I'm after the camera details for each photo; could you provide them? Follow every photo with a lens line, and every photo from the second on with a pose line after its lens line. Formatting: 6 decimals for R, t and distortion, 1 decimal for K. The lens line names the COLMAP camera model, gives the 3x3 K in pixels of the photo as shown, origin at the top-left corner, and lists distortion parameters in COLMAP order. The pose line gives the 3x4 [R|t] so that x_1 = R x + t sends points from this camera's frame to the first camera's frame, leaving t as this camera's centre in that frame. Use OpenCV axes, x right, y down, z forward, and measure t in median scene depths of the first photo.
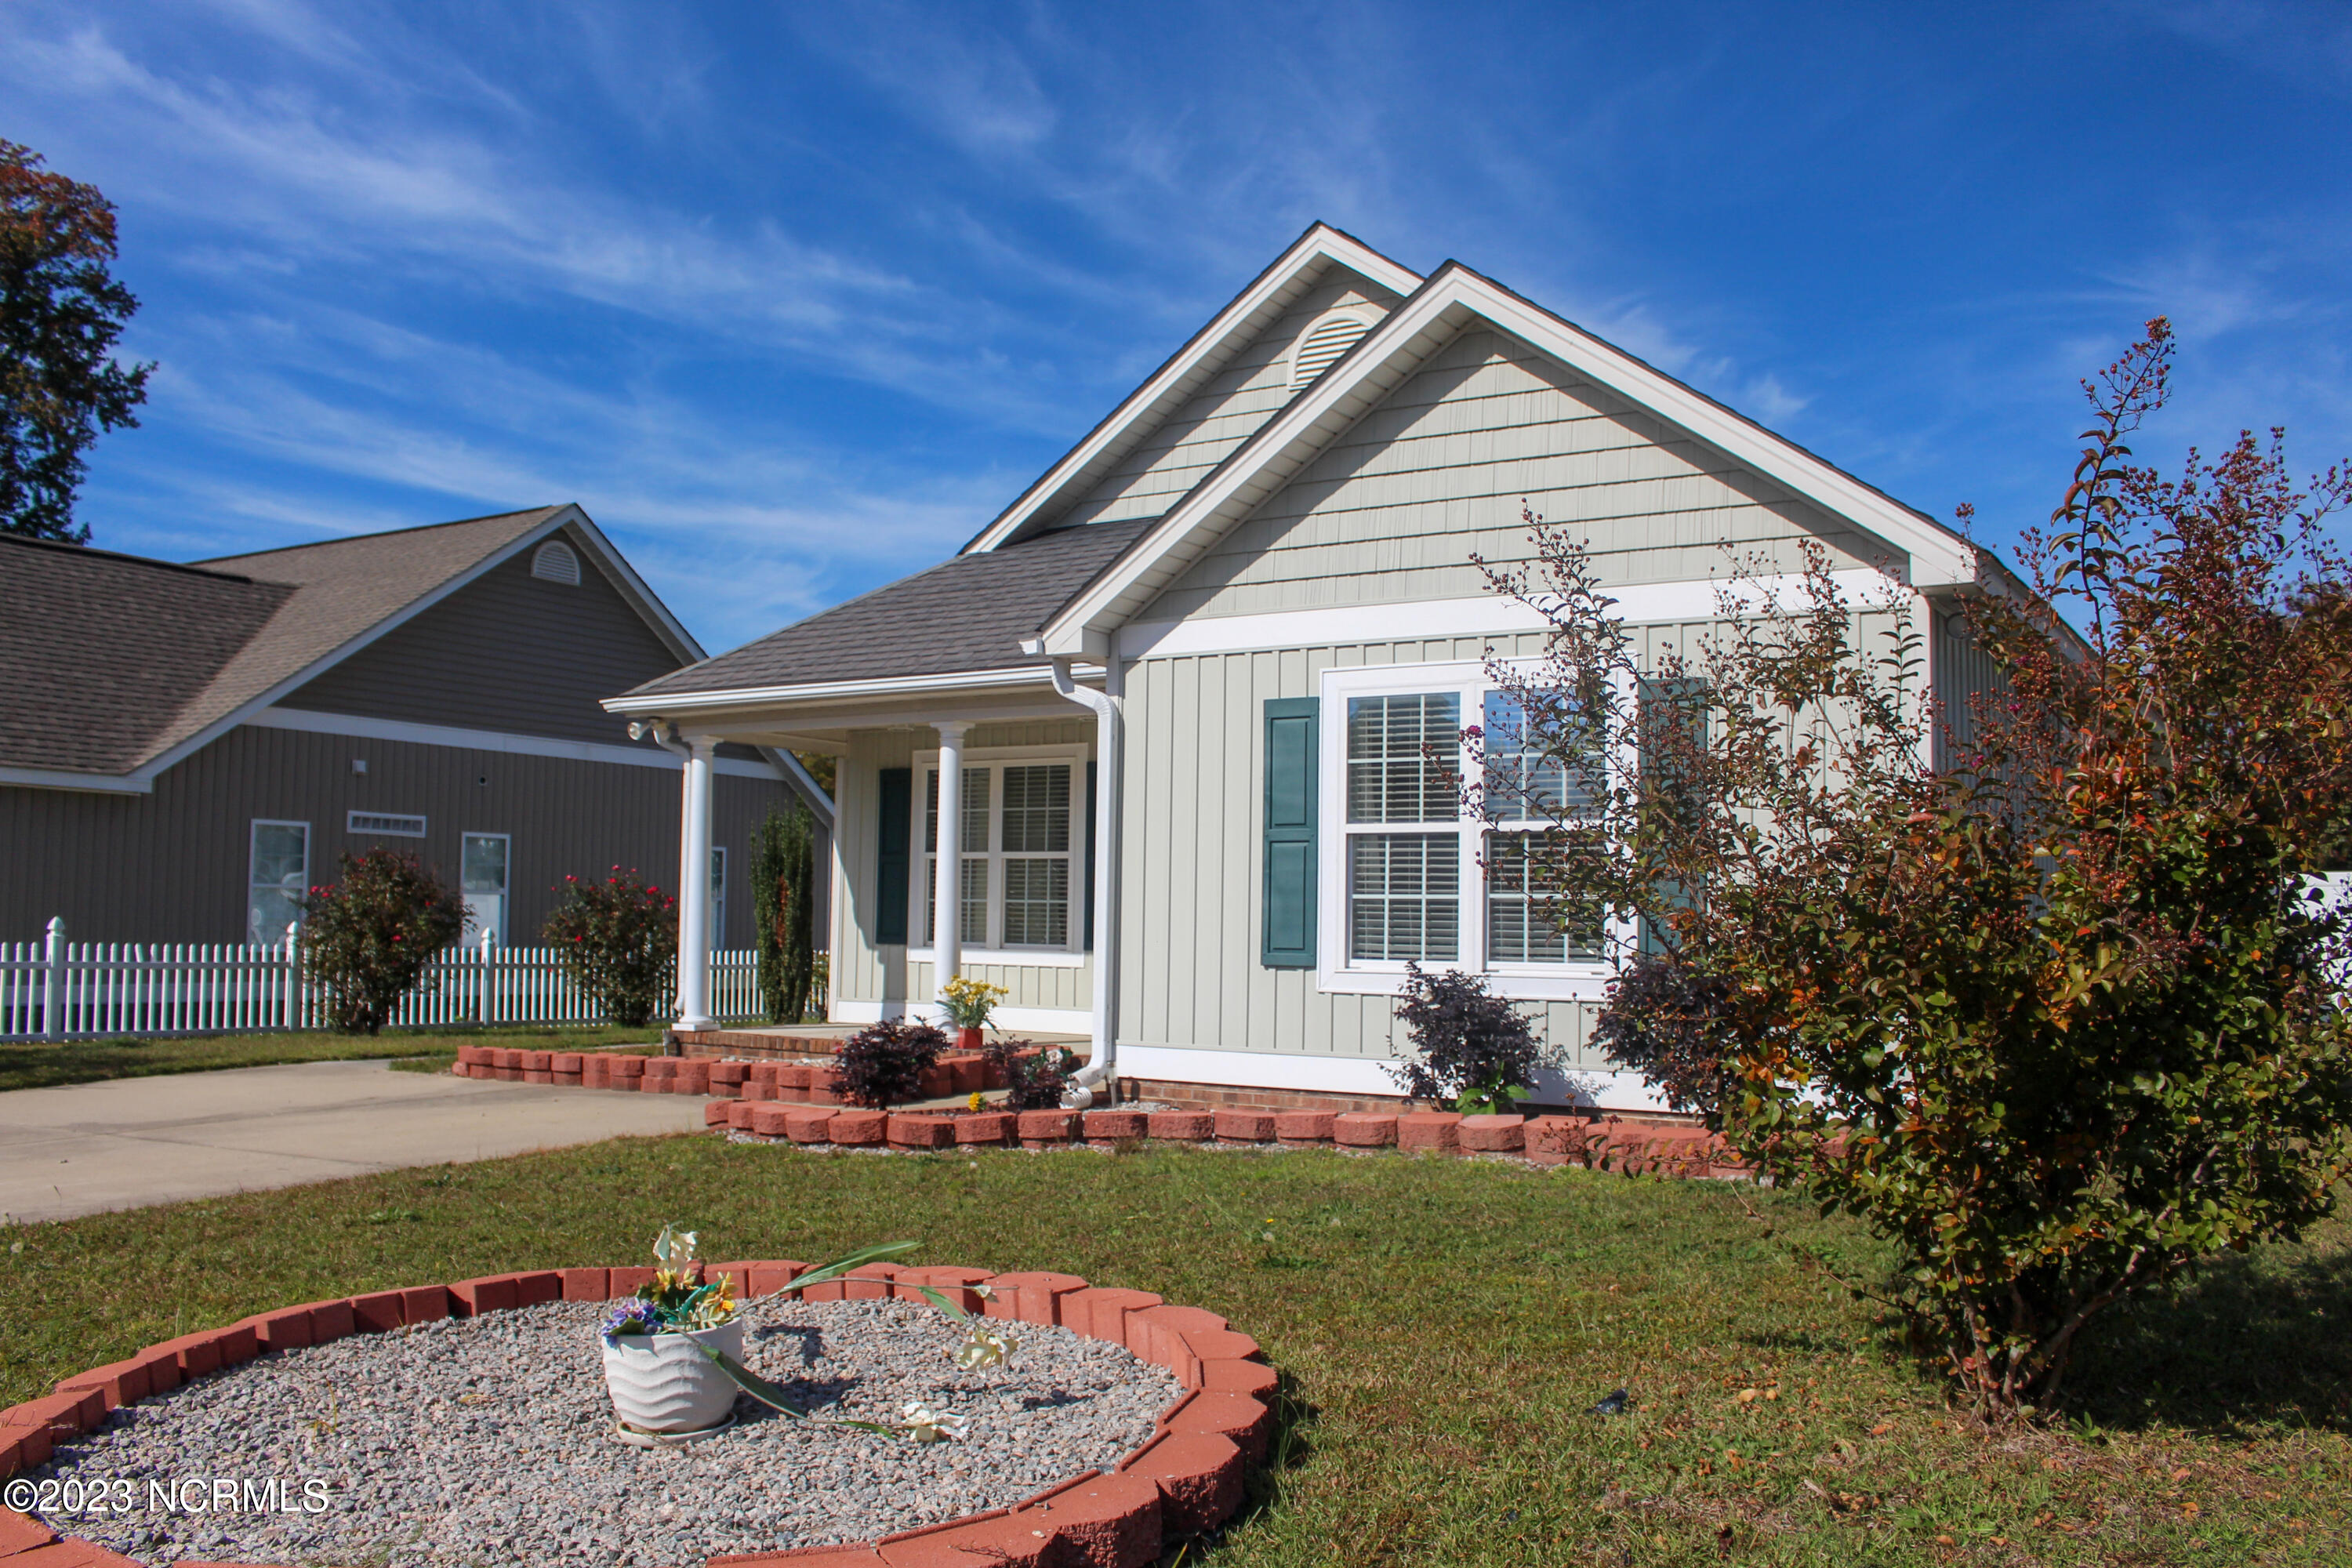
lens RADIAL K [[1981.9, 0, 1176.0], [0, 1981.9, 784.0], [0, 0, 1]] dist [-0.093080, 0.097595]
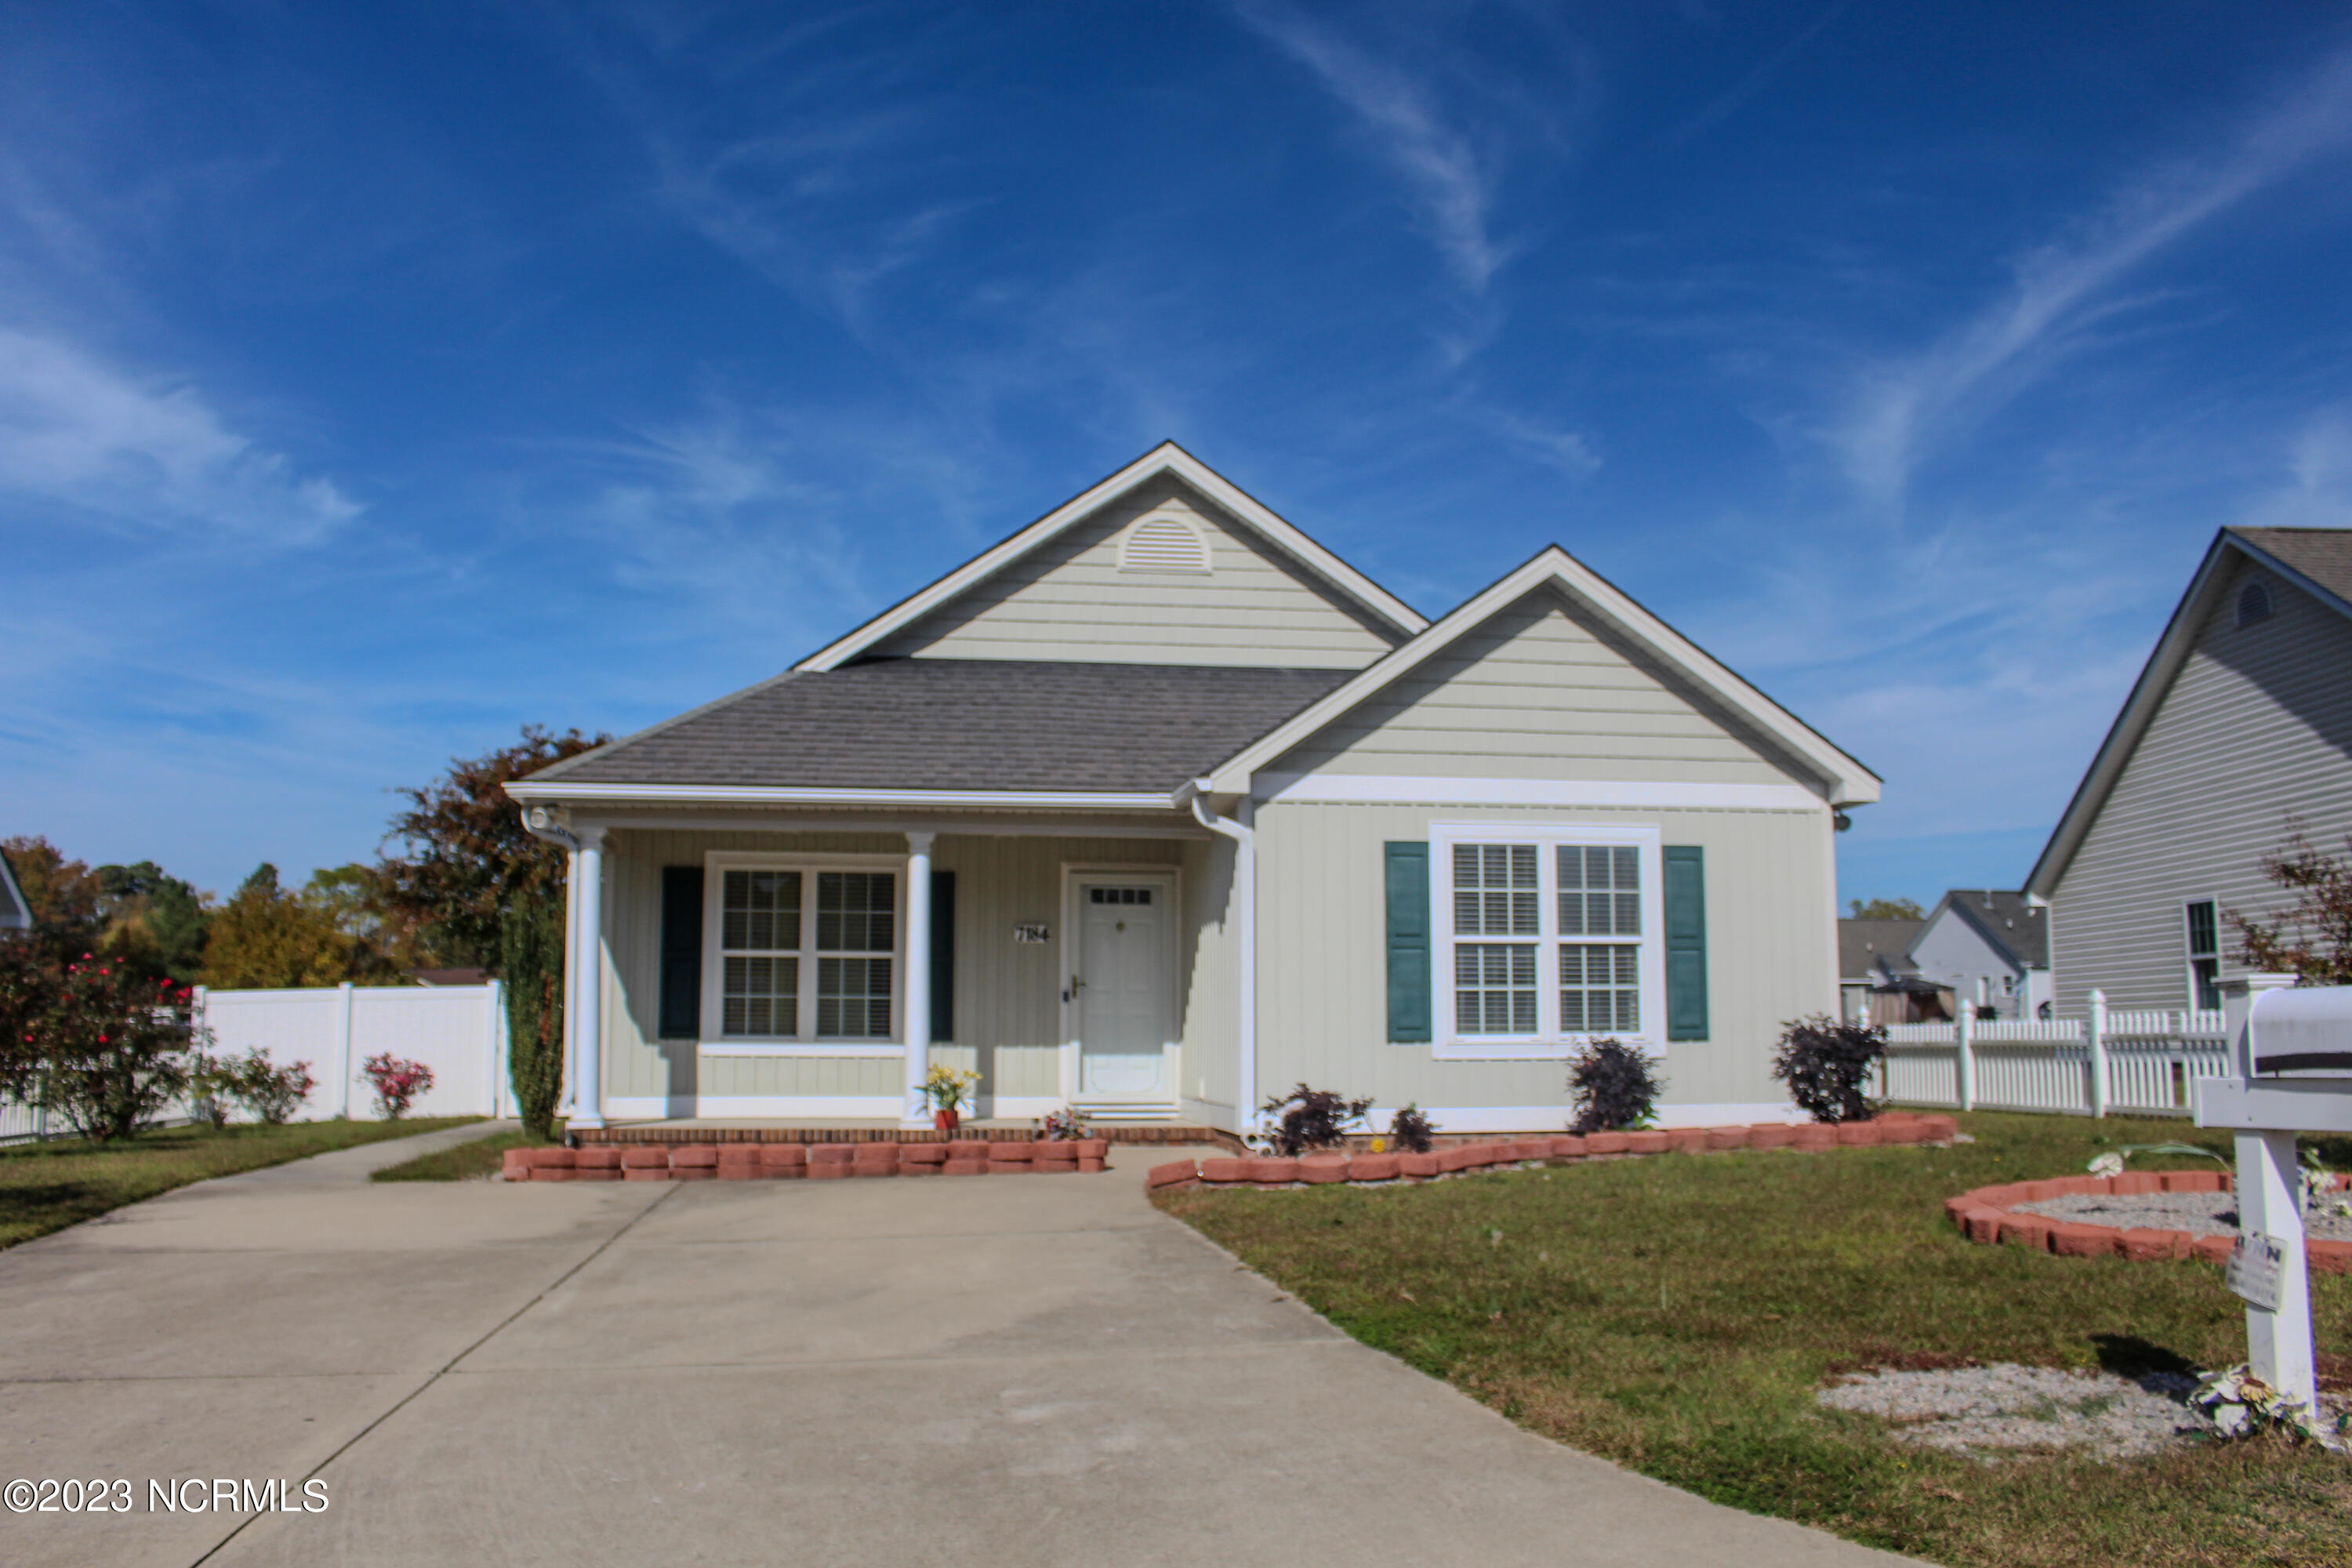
lens RADIAL K [[1937.4, 0, 1173.6], [0, 1937.4, 923.2], [0, 0, 1]] dist [-0.130666, -0.006329]
pose [[0.740973, 0.022701, 0.671151, -0.711511], [-0.033486, 0.999434, 0.003165, 0.010453], [-0.670700, -0.024819, 0.741314, 0.104178]]
